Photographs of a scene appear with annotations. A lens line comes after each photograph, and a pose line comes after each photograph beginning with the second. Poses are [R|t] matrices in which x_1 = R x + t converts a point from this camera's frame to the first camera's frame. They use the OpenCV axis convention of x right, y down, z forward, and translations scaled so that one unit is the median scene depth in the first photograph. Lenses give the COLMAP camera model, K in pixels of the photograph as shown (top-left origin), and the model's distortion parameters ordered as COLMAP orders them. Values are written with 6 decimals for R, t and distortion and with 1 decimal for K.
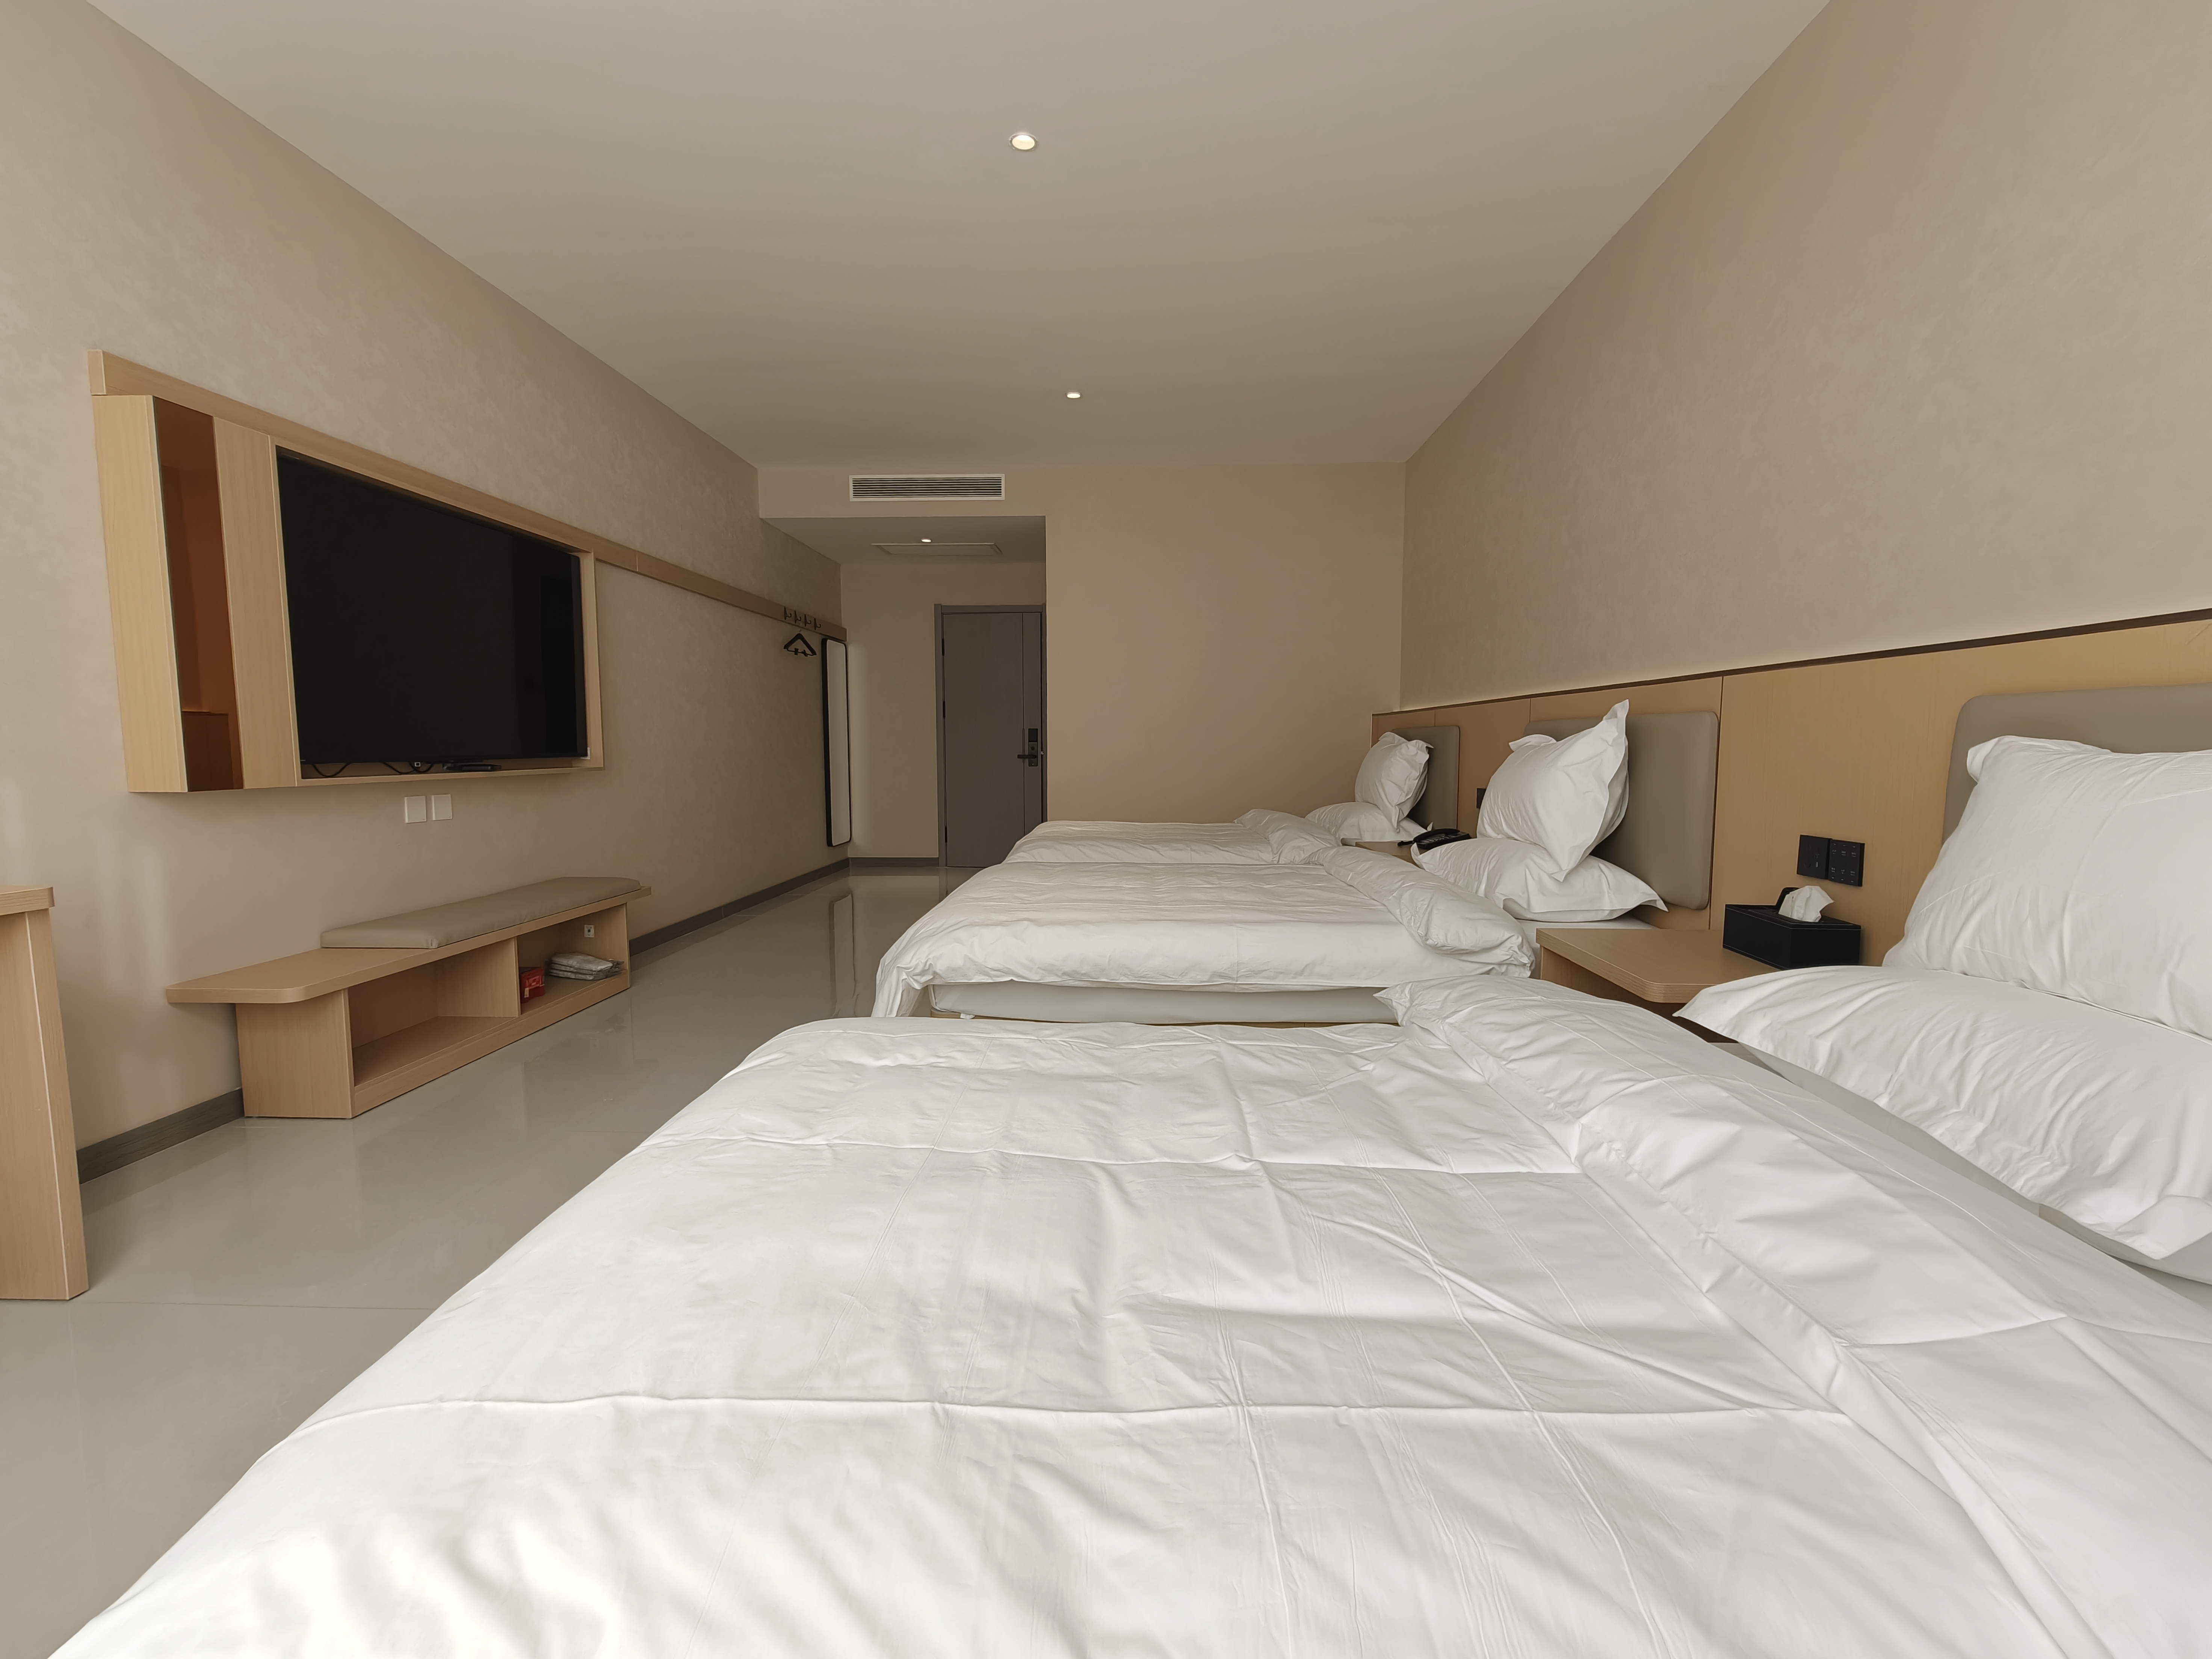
lens RADIAL K [[997.4, 0, 1127.1], [0, 997.4, 841.2], [0, 0, 1]] dist [0.004277, 0.000329]
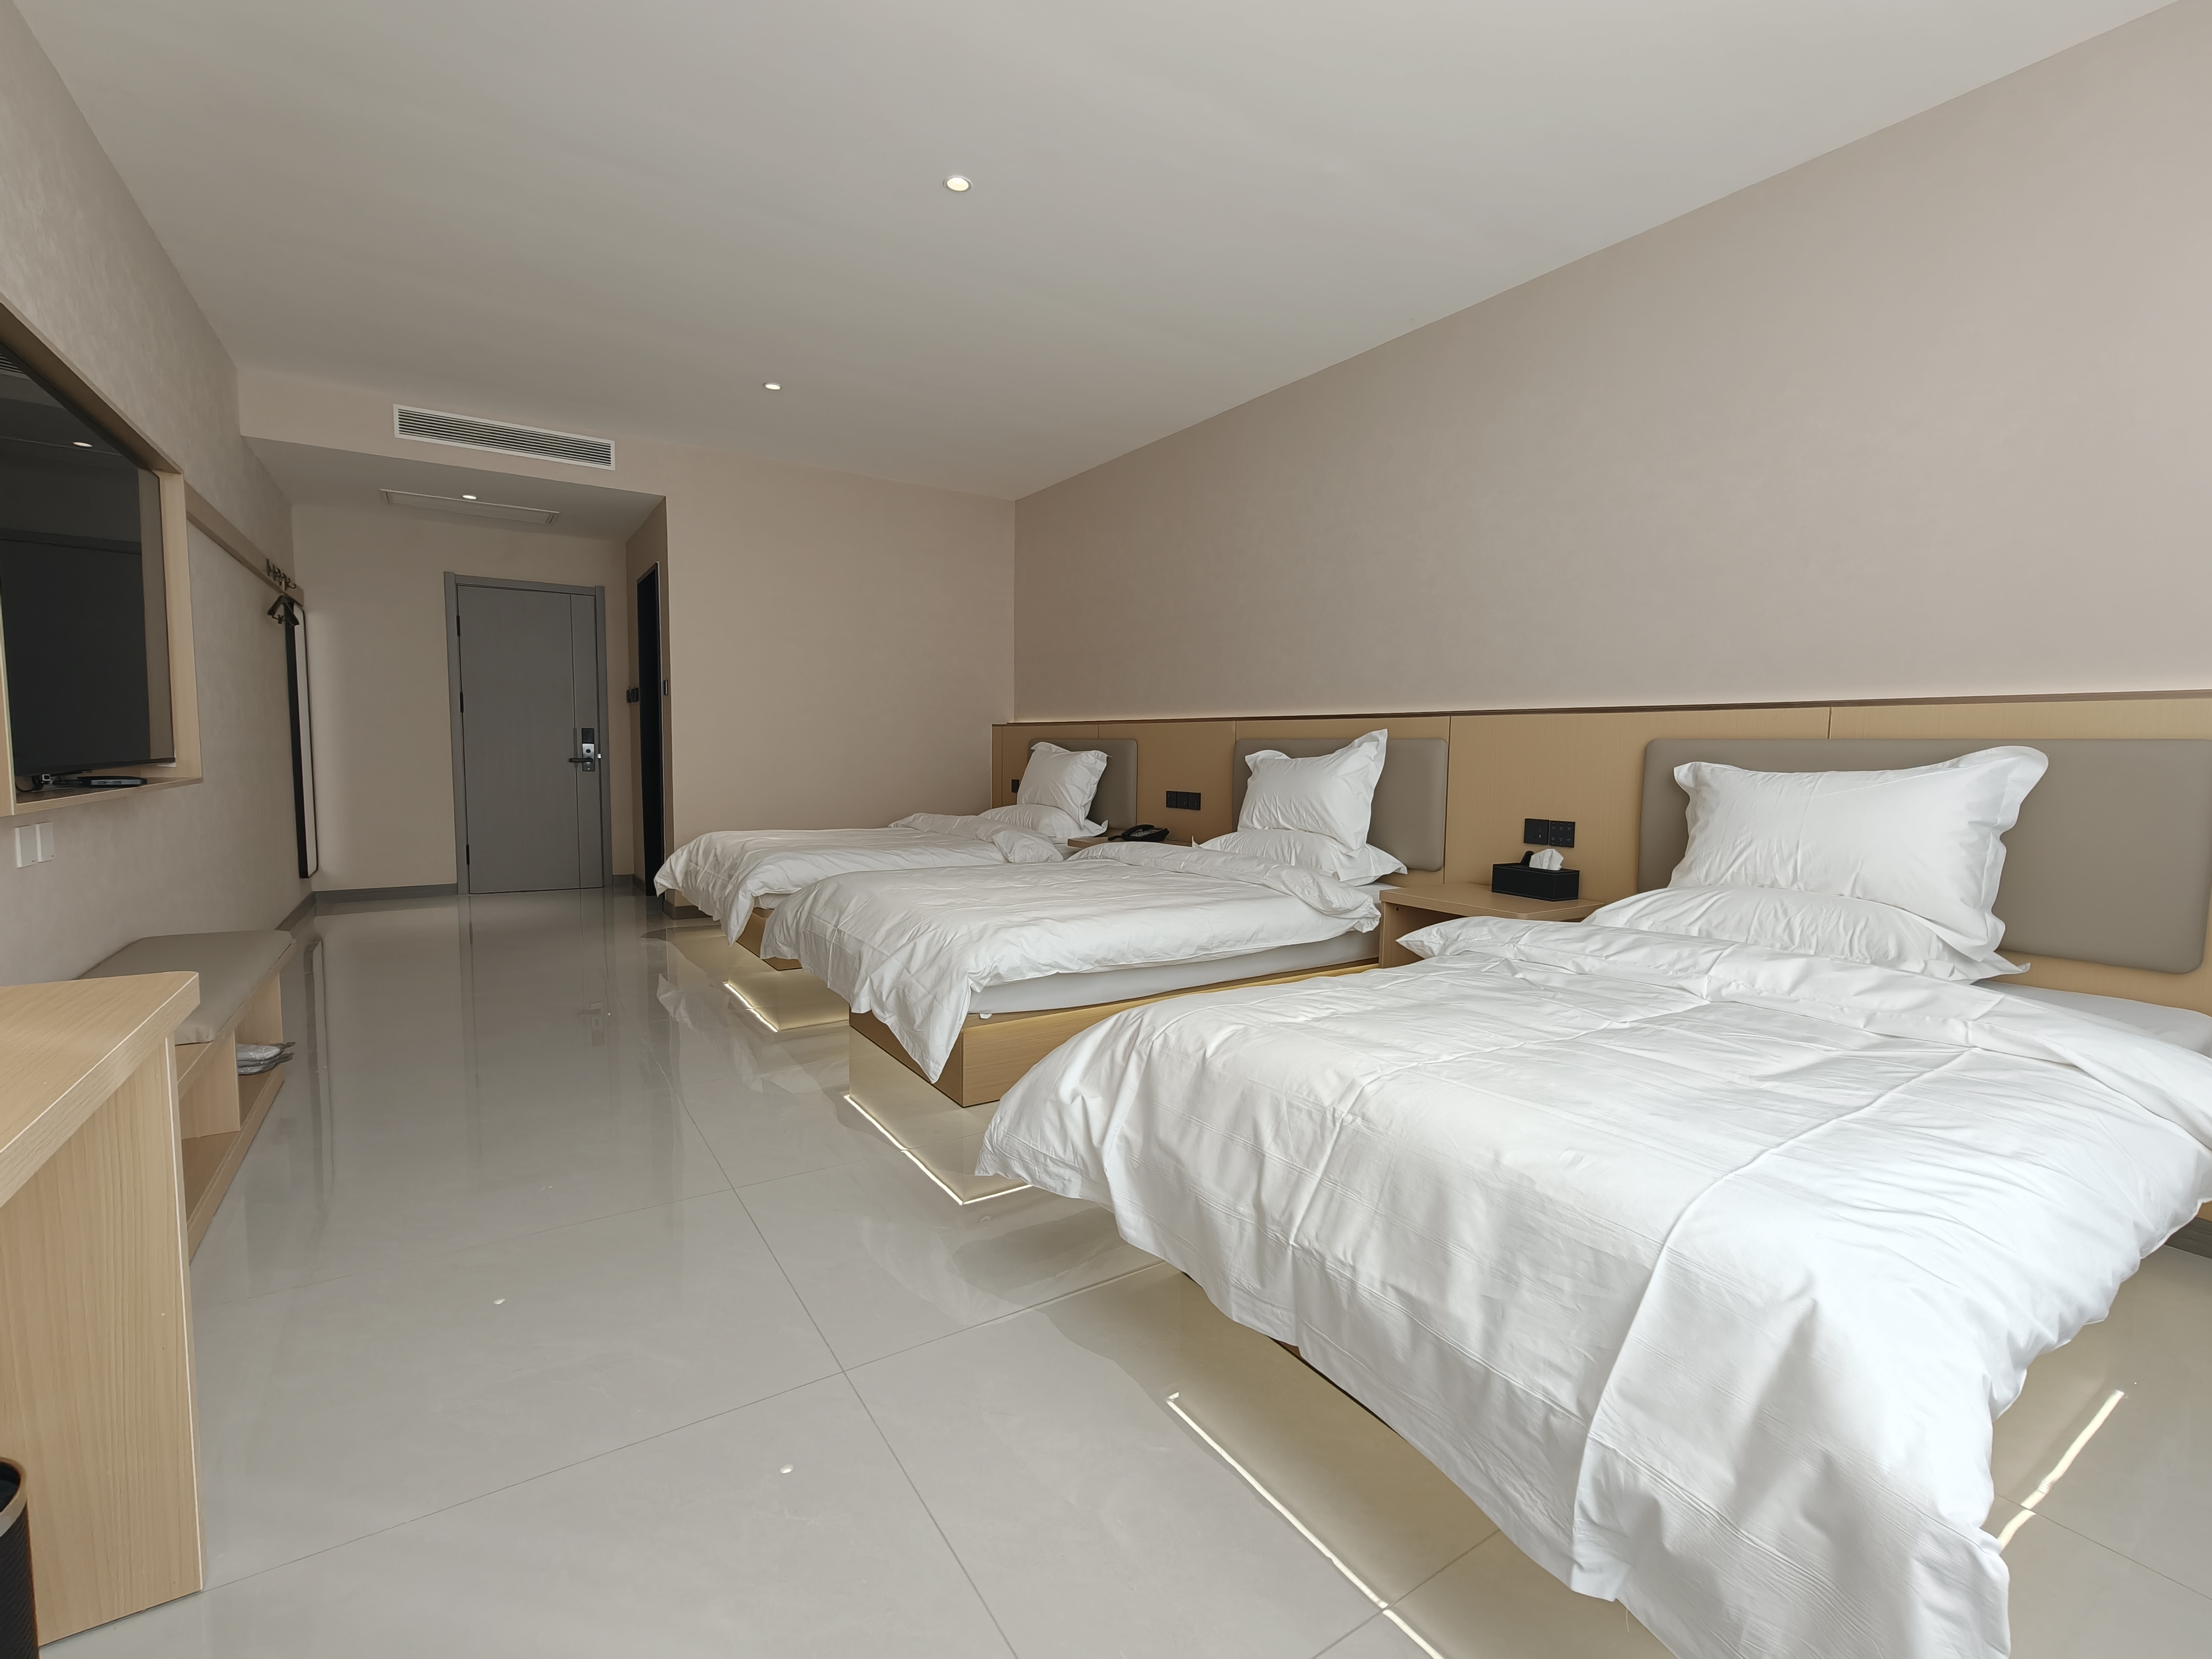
lens RADIAL K [[997.4, 0, 1121.9], [0, 997.4, 835.3], [0, 0, 1]] dist [0.004277, 0.000329]
pose [[0.807154, -0.038995, 0.589051, -0.693442], [0.043422, 0.999035, 0.006637, -0.015855], [-0.588741, 0.020221, 0.808069, 0.069681]]
